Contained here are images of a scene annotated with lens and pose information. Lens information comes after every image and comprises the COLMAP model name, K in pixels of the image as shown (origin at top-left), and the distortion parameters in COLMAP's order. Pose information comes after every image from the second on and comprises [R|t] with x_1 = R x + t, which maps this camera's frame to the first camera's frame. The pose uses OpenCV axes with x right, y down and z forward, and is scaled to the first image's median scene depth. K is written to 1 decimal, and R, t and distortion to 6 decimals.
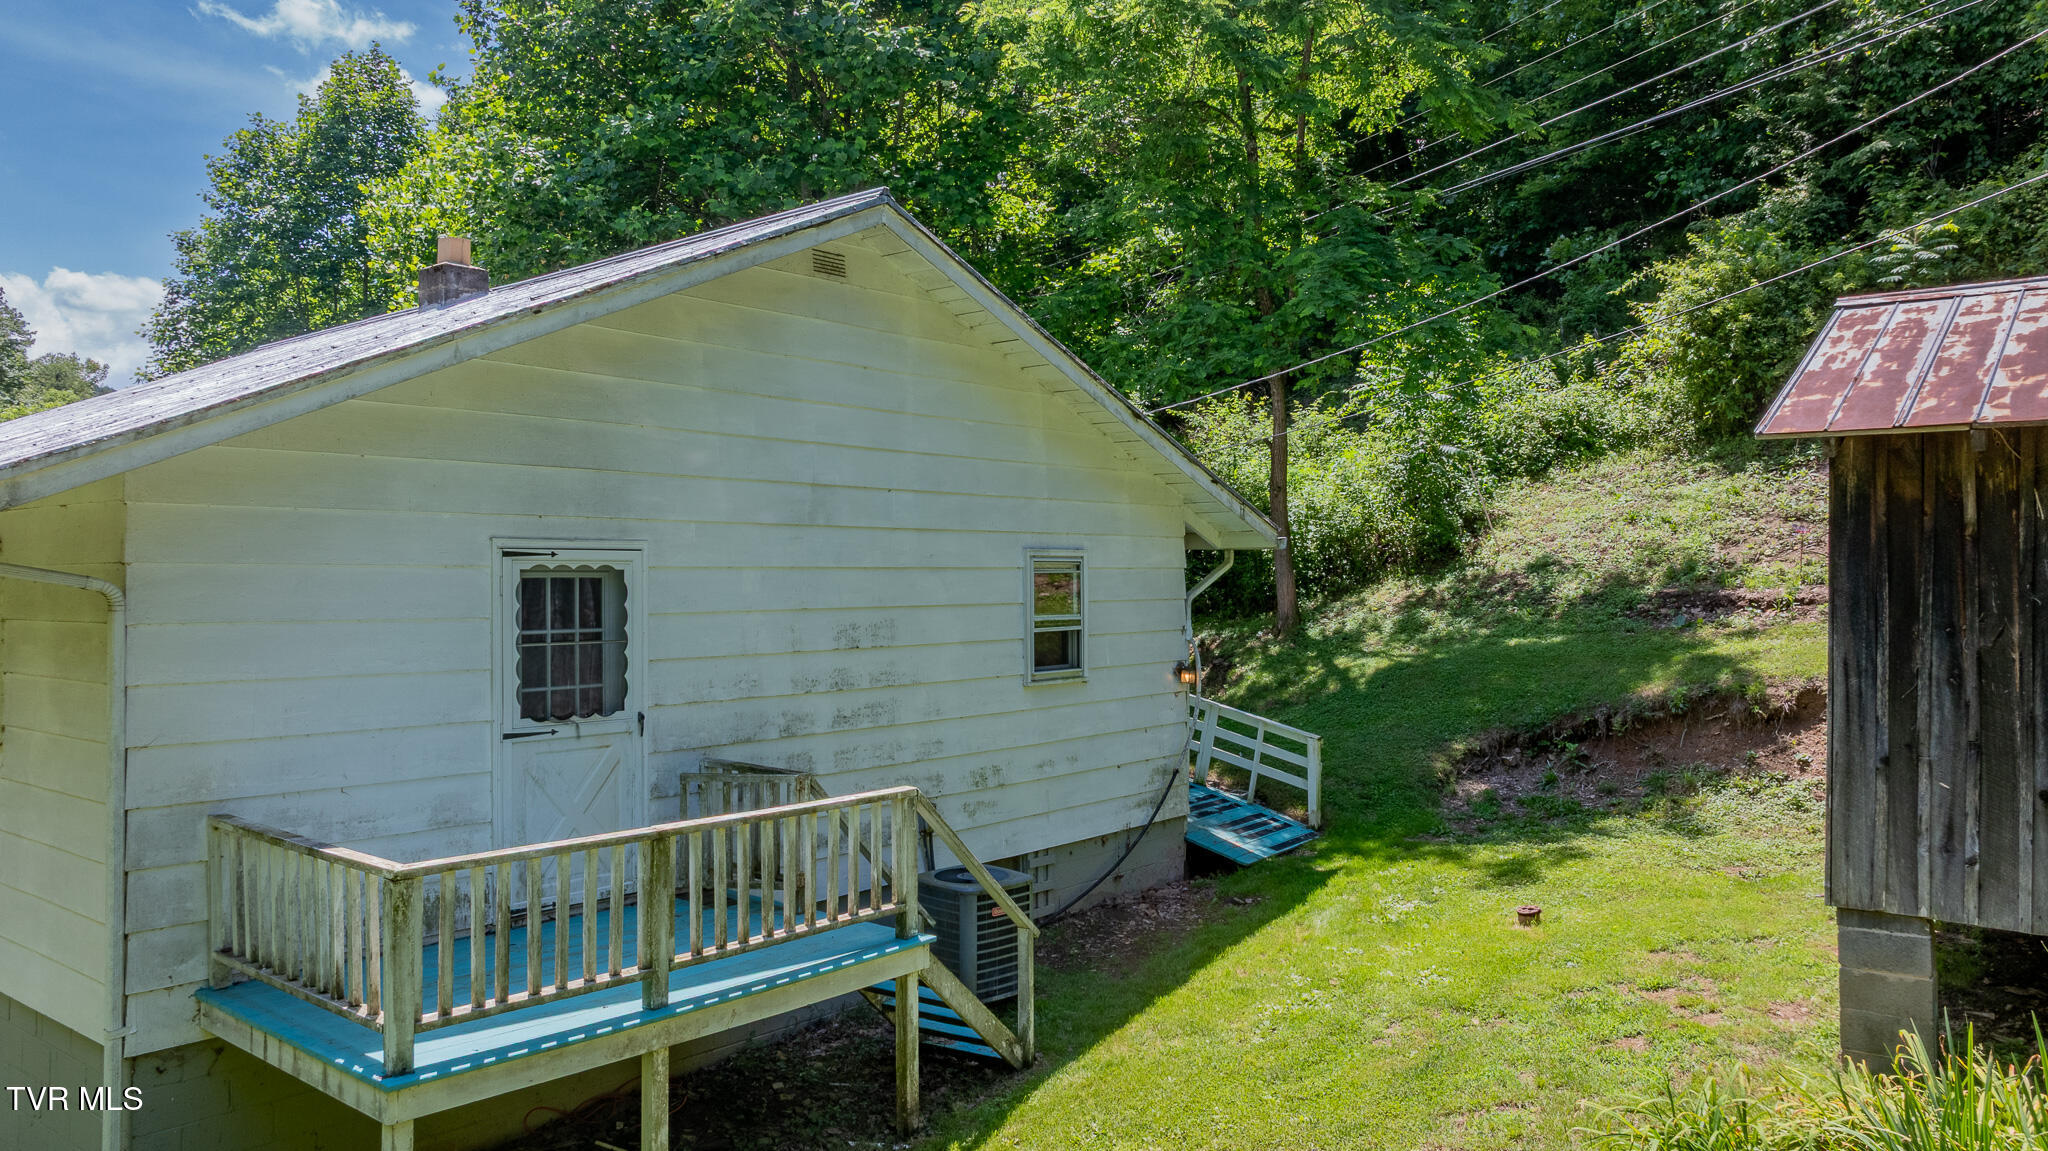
lens RADIAL K [[1453.1, 0, 1024.0], [0, 1453.1, 575.5], [0, 0, 1]] dist [-0.007841, -0.003517]
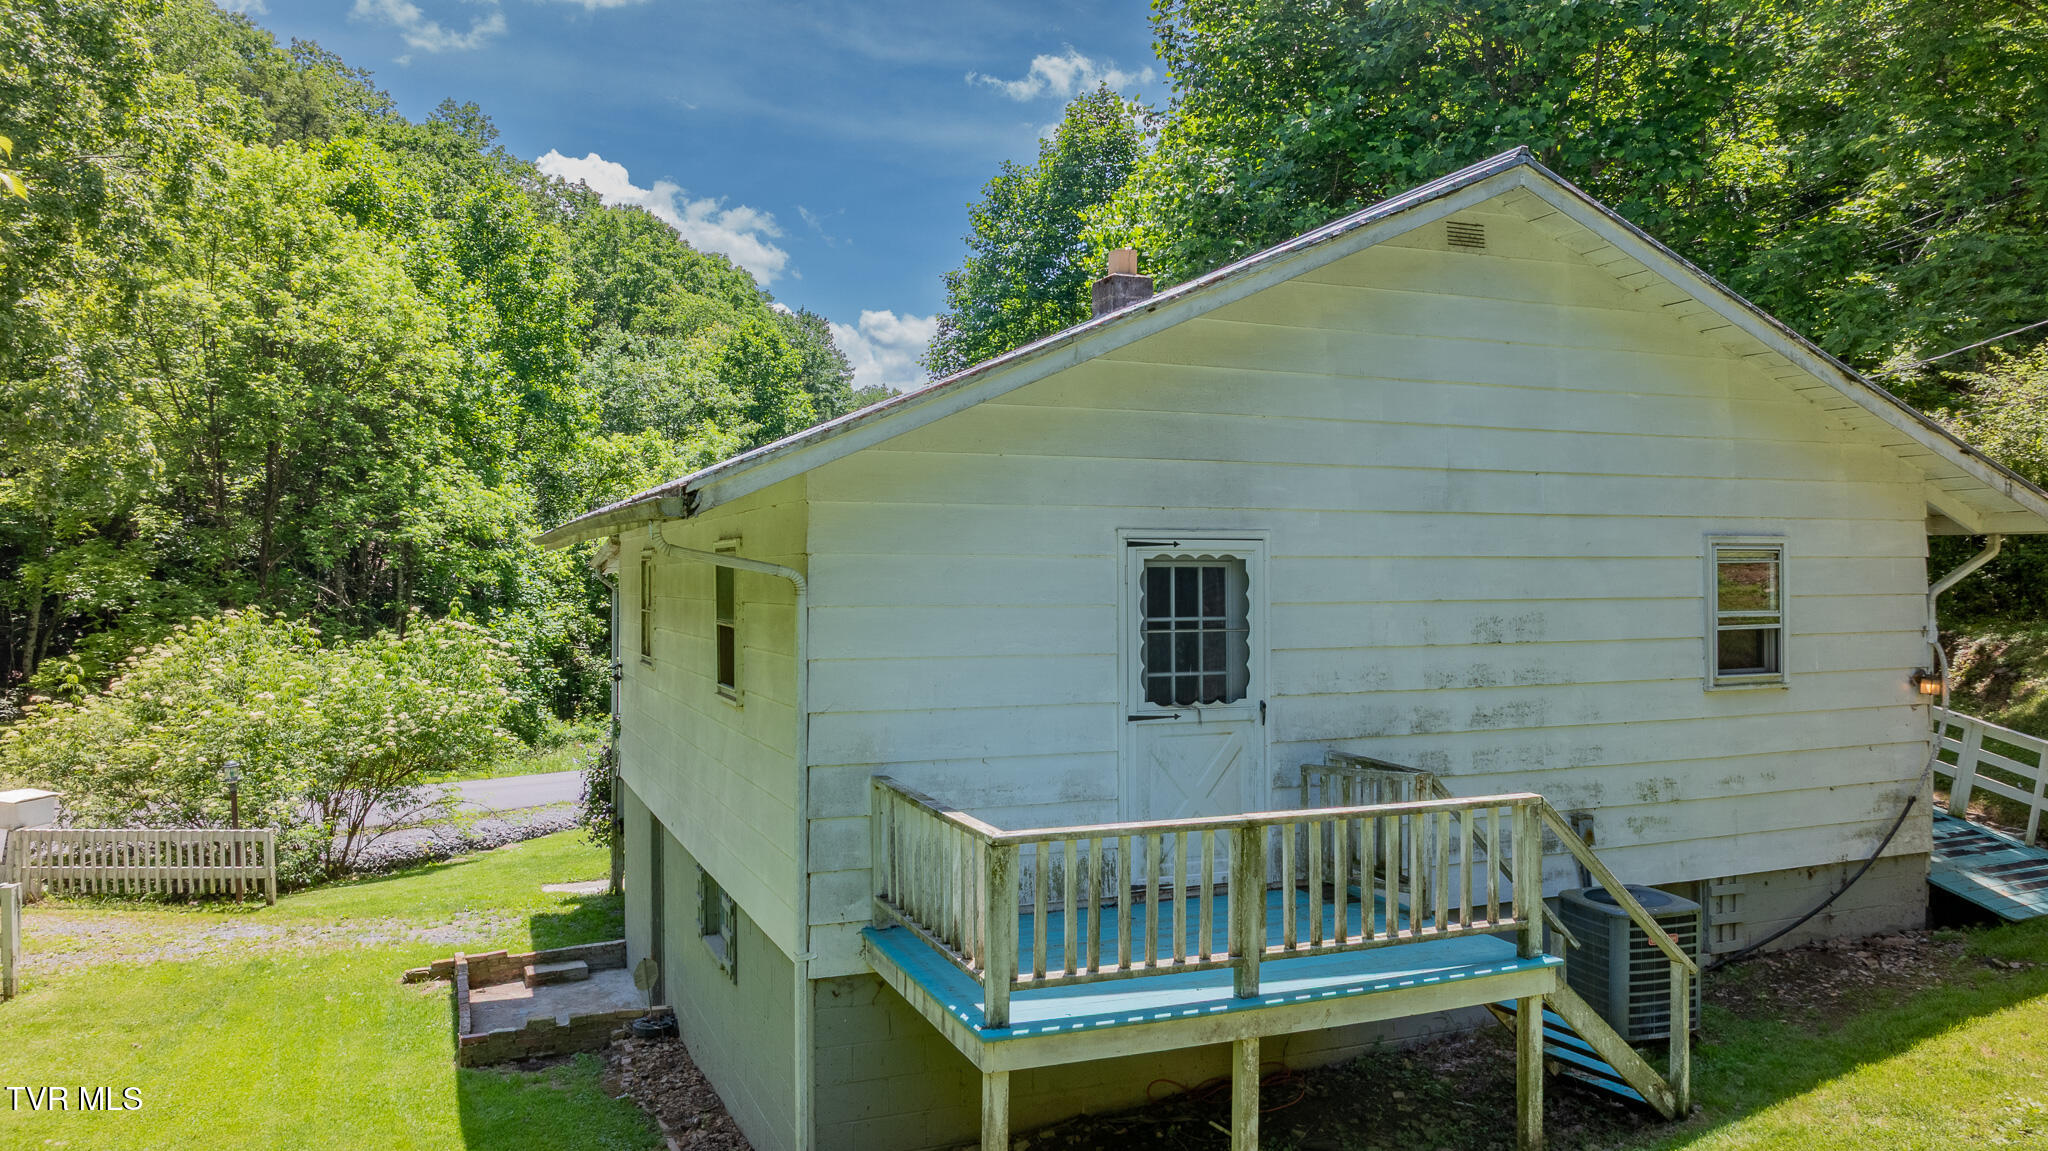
lens RADIAL K [[1453.1, 0, 1024.0], [0, 1453.1, 575.5], [0, 0, 1]] dist [-0.007841, -0.003517]
pose [[0.889222, 0.000759, -0.457475, 0.033005], [0.000926, 0.999994, 0.003458, 0.002457], [0.457475, -0.003499, 0.889216, 0.022153]]
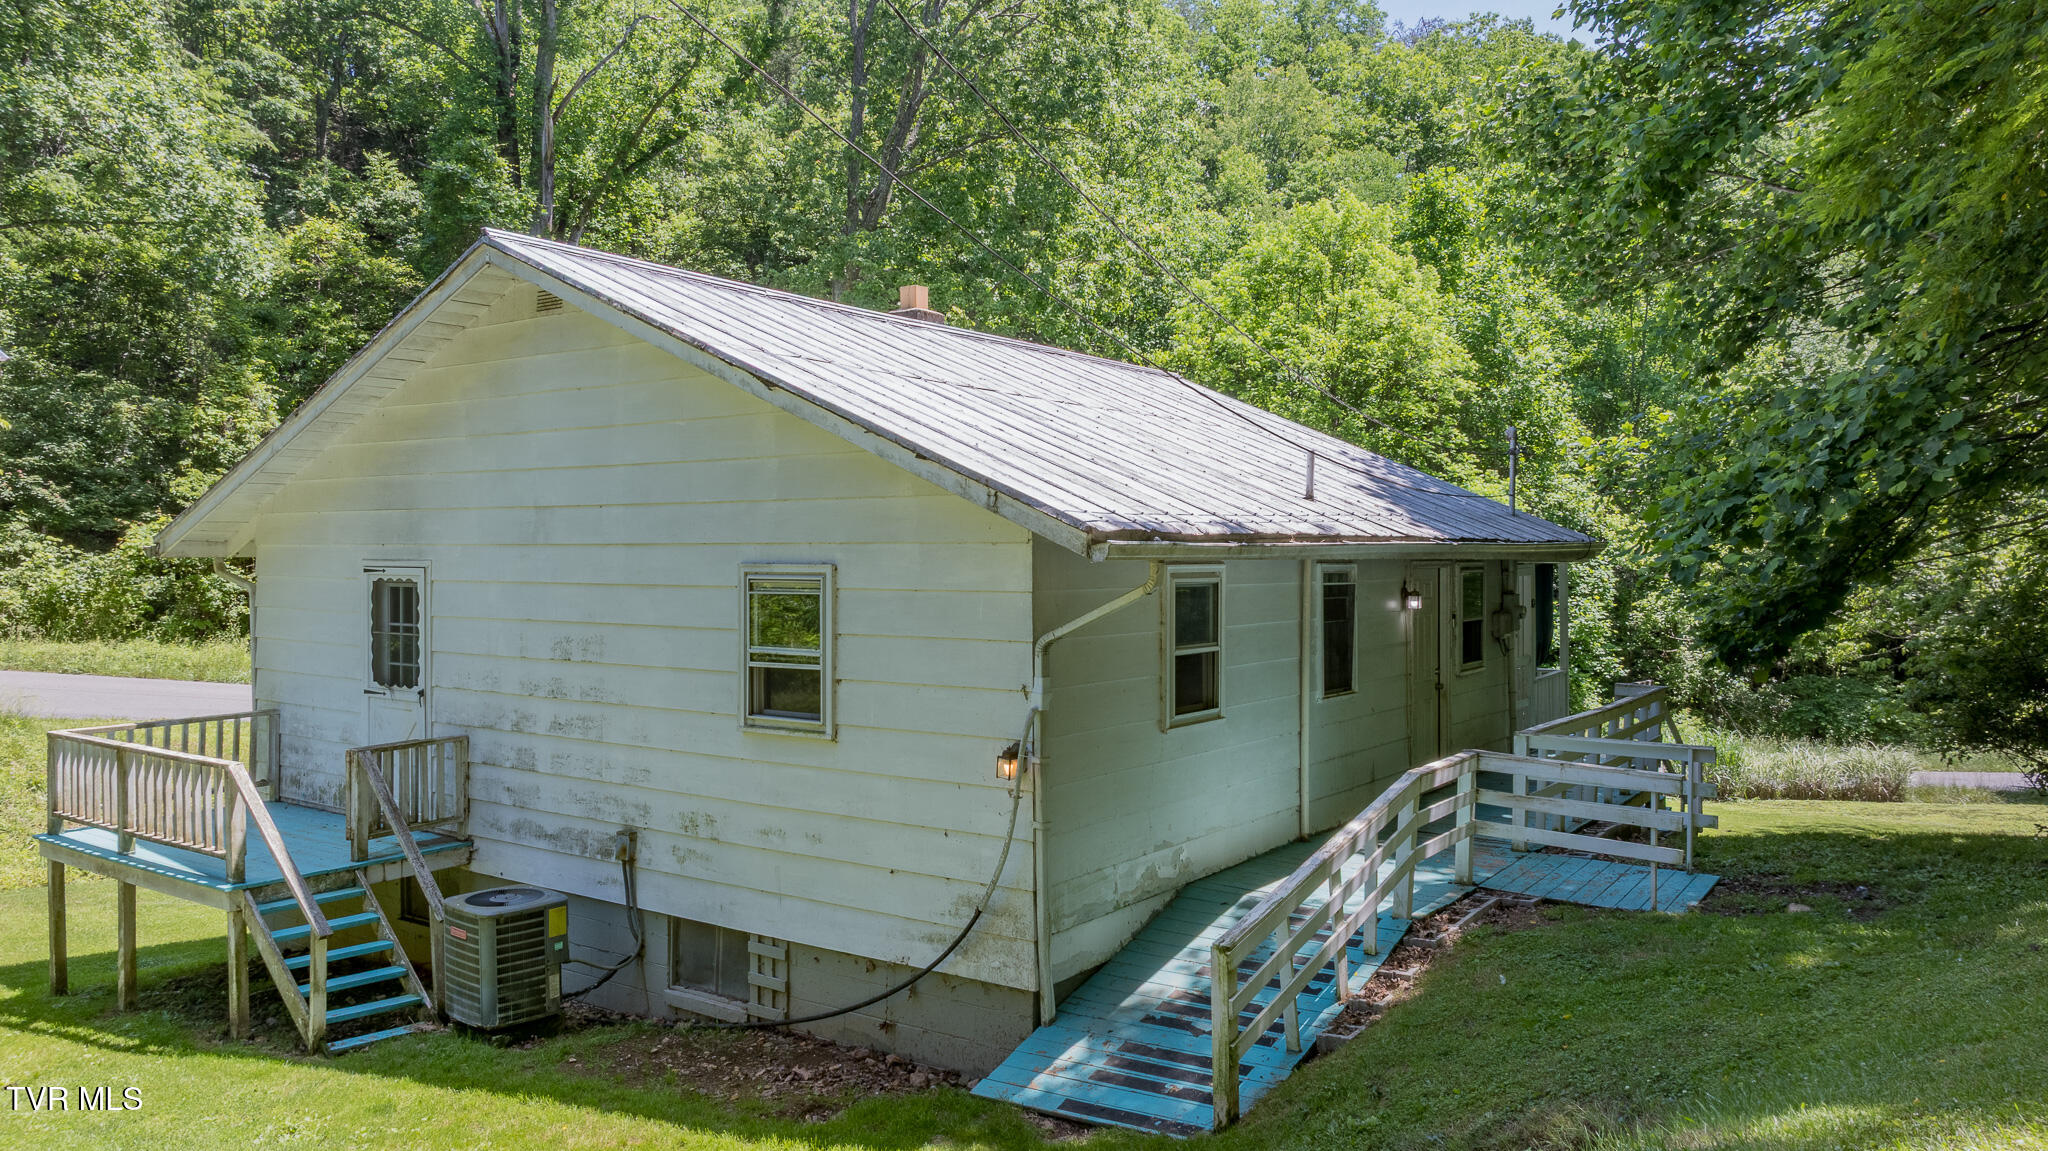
lens RADIAL K [[1453.1, 0, 1024.0], [0, 1453.1, 575.5], [0, 0, 1]] dist [-0.007841, -0.003517]
pose [[0.079303, 0.017737, -0.996693, 0.768390], [-0.001999, 0.999843, 0.017634, -0.024332], [0.996849, 0.000594, 0.079326, 1.005462]]
